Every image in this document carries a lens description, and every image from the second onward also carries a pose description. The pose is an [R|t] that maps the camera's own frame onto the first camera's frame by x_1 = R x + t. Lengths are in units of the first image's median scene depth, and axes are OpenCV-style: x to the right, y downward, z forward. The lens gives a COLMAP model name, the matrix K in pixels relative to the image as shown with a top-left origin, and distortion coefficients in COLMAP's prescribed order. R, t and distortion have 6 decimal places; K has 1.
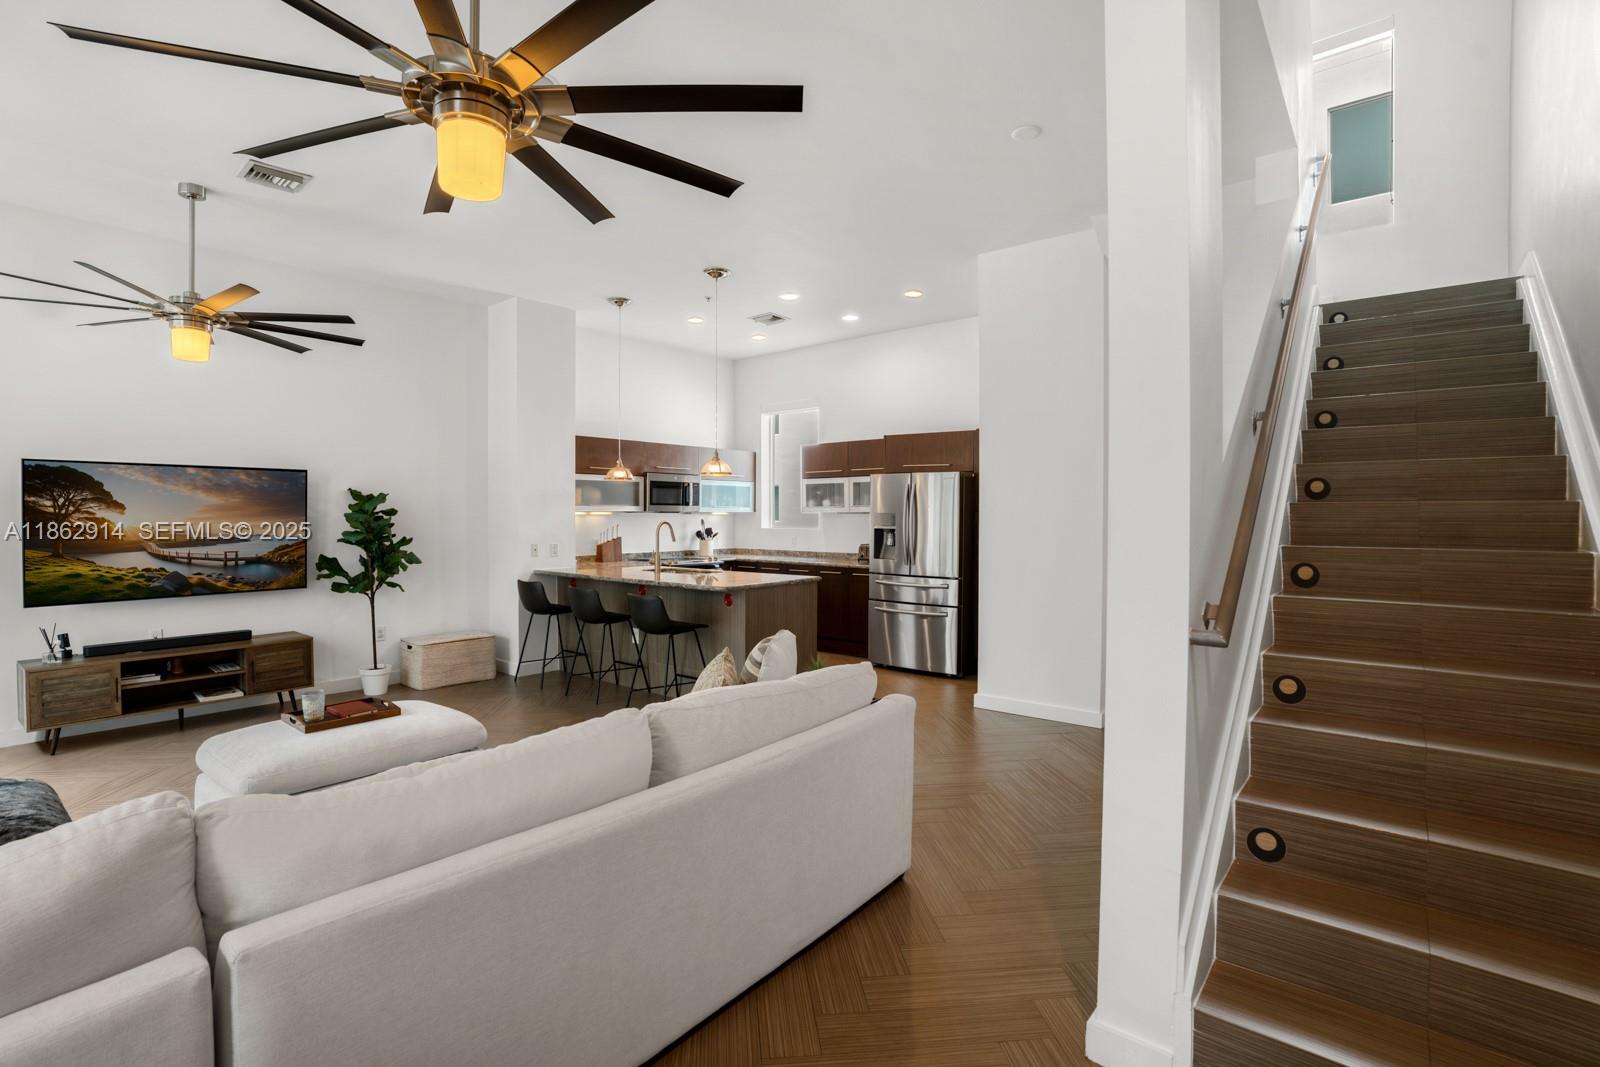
lens RADIAL K [[779.9, 0, 789.4], [0, 779.9, 528.3], [0, 0, 1]] dist [-0.047106, 0.039323]
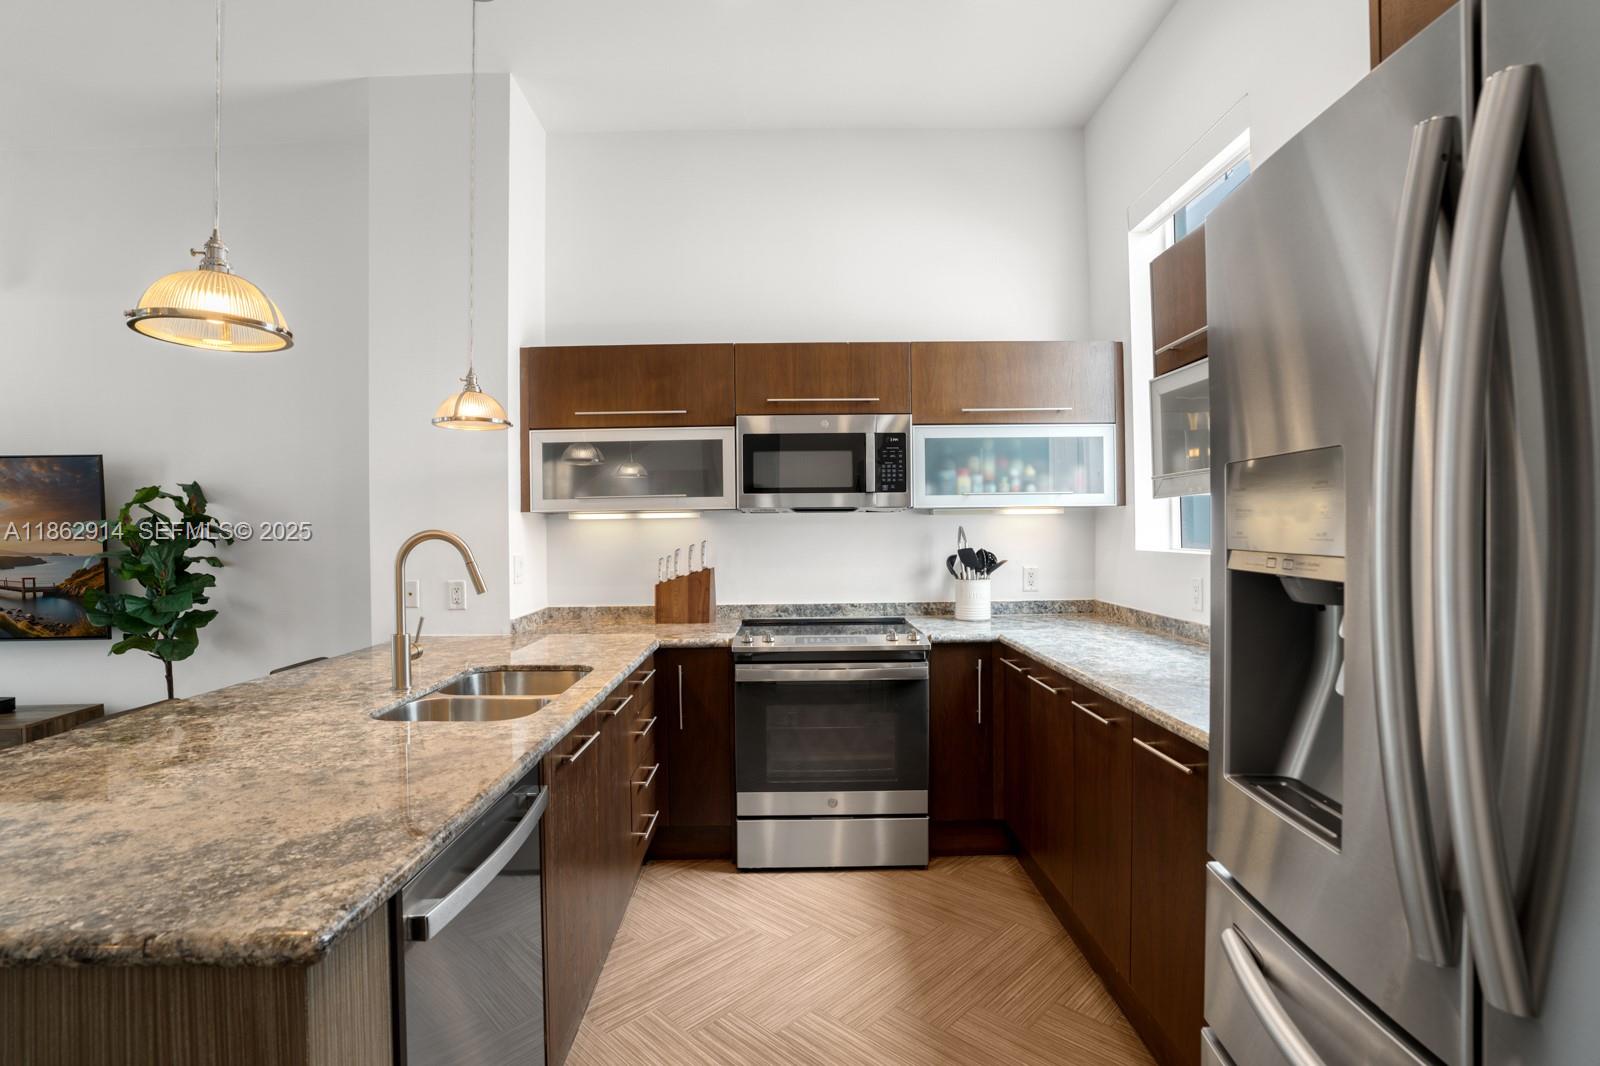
lens RADIAL K [[779.9, 0, 789.4], [0, 779.9, 527.8], [0, 0, 1]] dist [-0.047106, 0.039323]
pose [[0.625775, -0.005361, -0.779986, 0.163211], [-0.004239, 0.999938, -0.010273, -0.007261], [0.779992, 0.009735, 0.625713, 0.774230]]
